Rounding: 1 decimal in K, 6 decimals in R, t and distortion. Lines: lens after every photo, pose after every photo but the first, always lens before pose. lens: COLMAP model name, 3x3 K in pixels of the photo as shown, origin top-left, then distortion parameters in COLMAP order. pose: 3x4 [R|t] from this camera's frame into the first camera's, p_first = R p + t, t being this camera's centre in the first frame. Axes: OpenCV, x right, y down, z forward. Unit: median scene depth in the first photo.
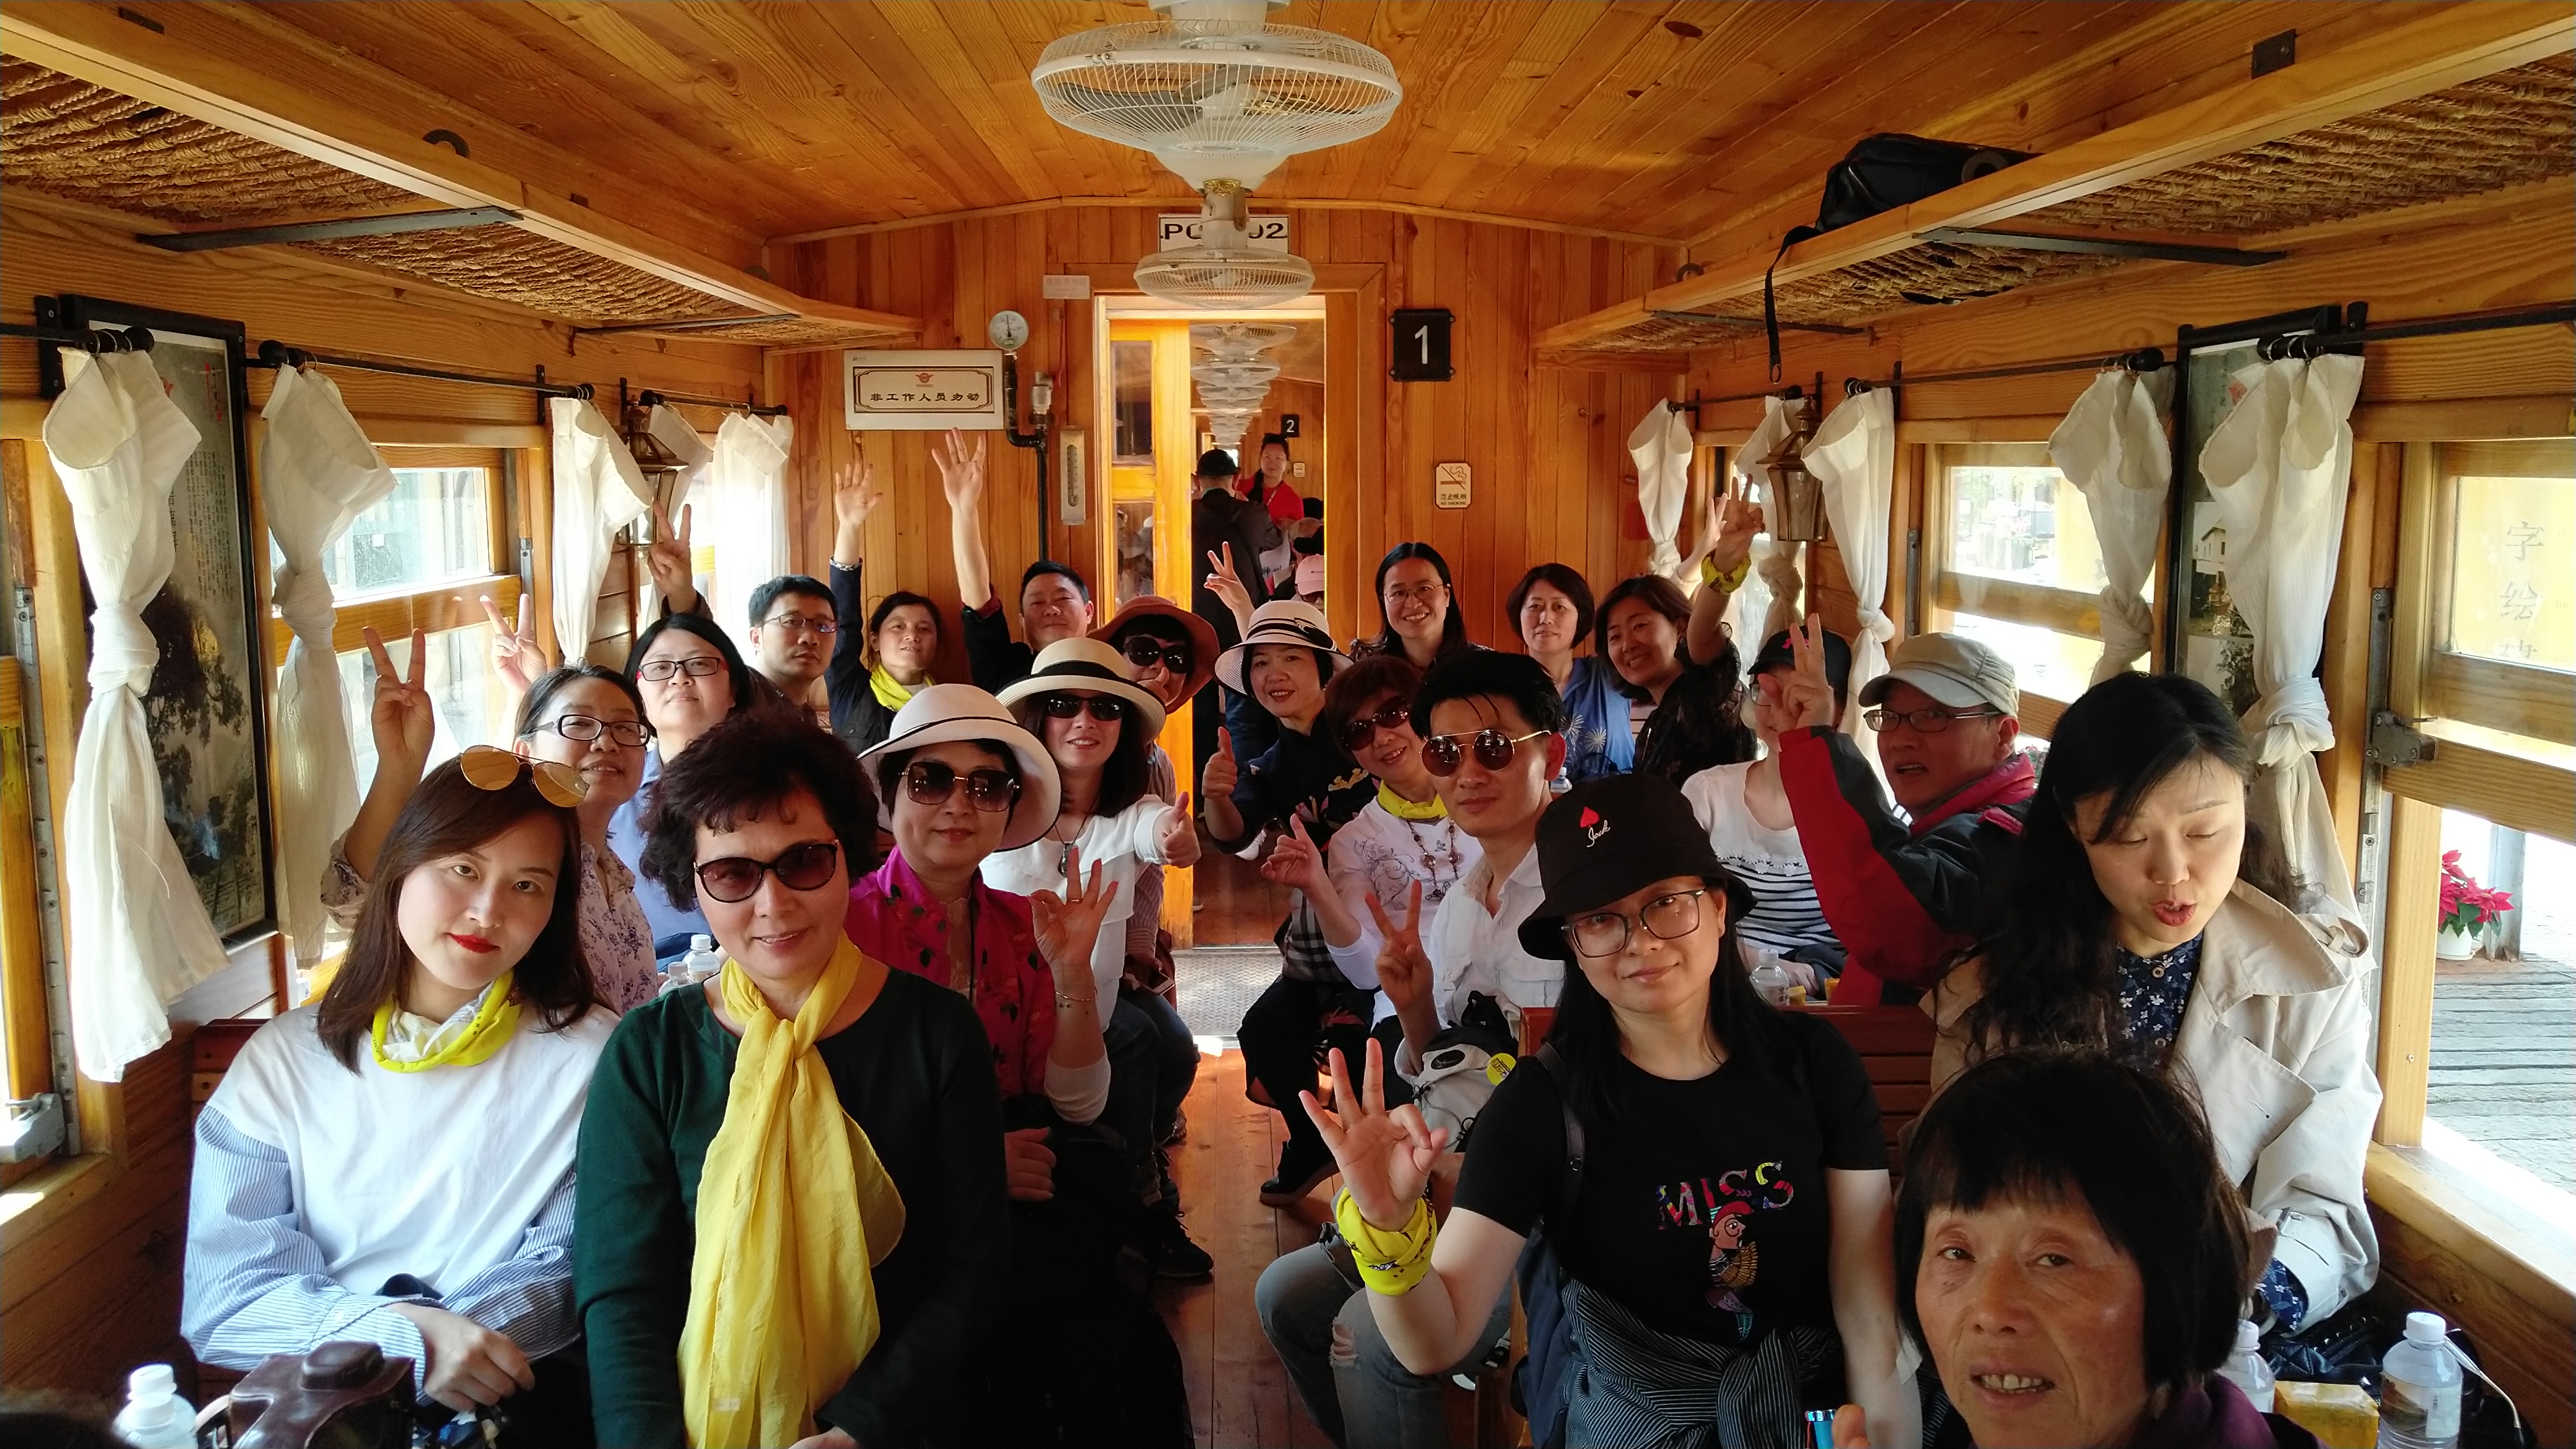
lens RADIAL K [[2143.9, 0, 1288.0], [0, 2143.9, 724.5], [0, 0, 1]] dist [0.012352, 0.001713]
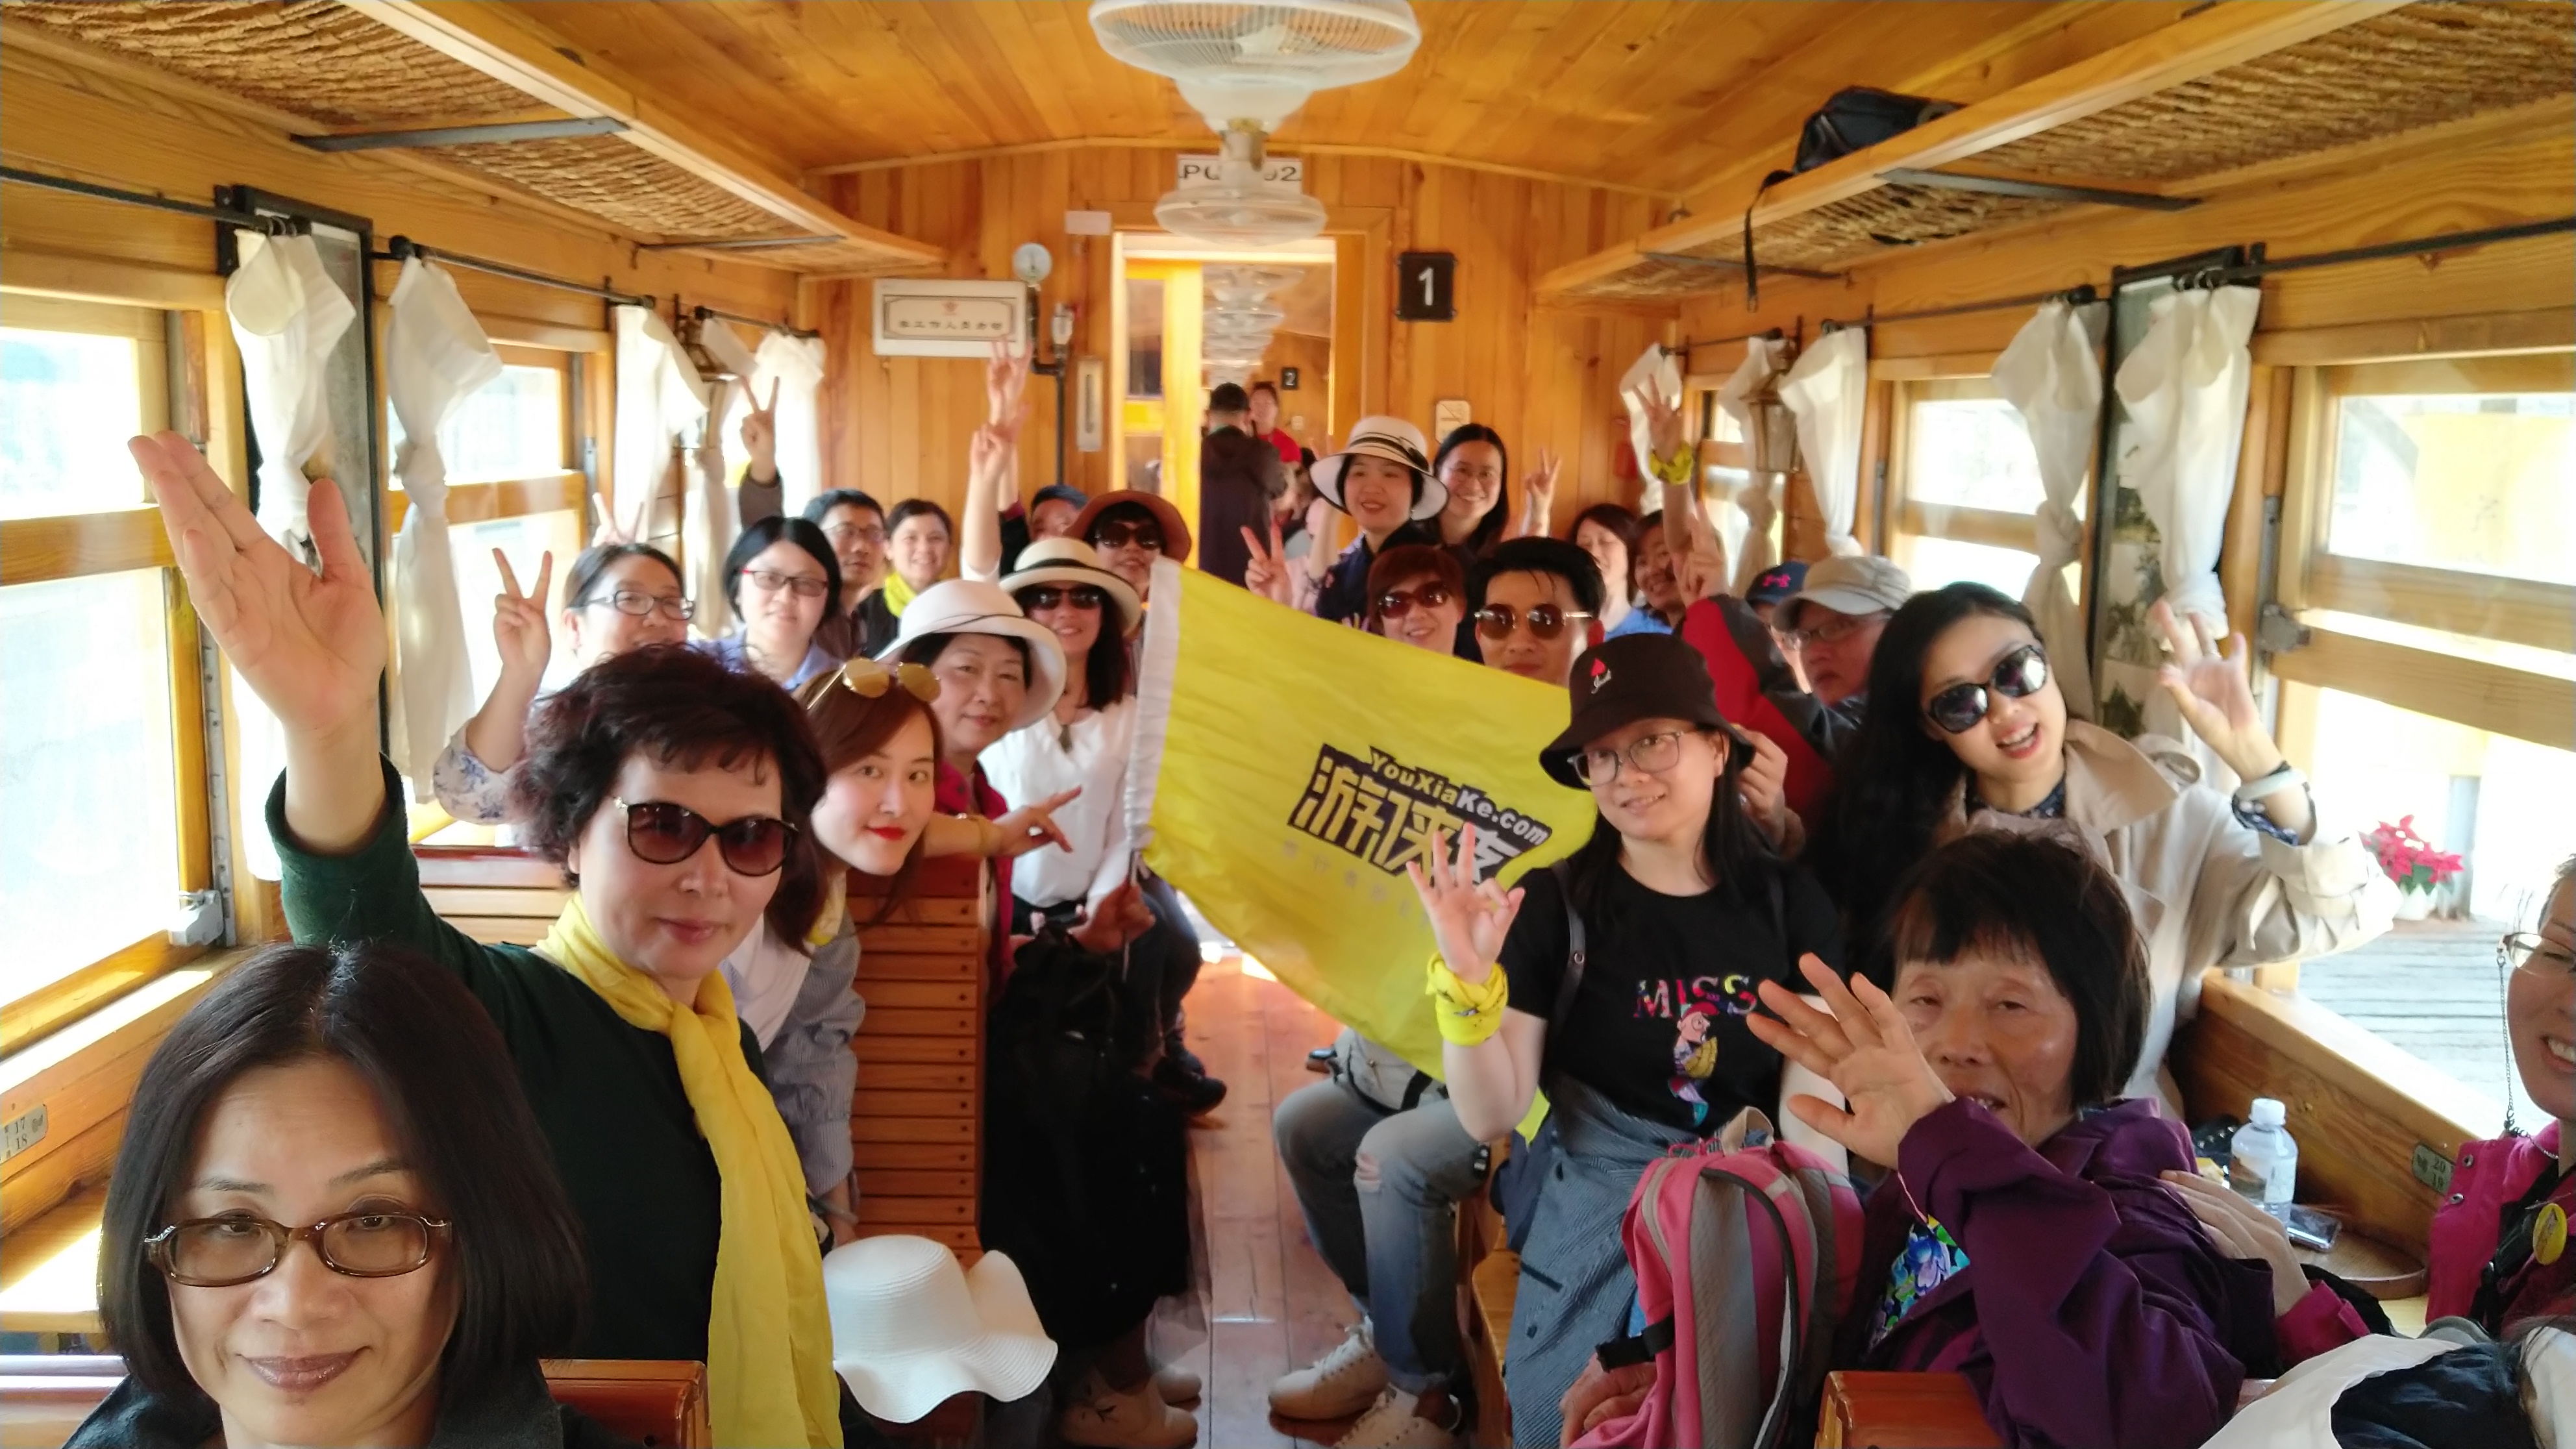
lens RADIAL K [[2152.8, 0, 1288.0], [0, 2152.8, 724.5], [0, 0, 1]] dist [-0.001185, 0.008485]
pose [[0.999709, 0.023502, 0.005471, -0.010657], [-0.023595, 0.999567, 0.017593, 0.036351], [-0.005055, -0.017717, 0.999830, -0.099647]]
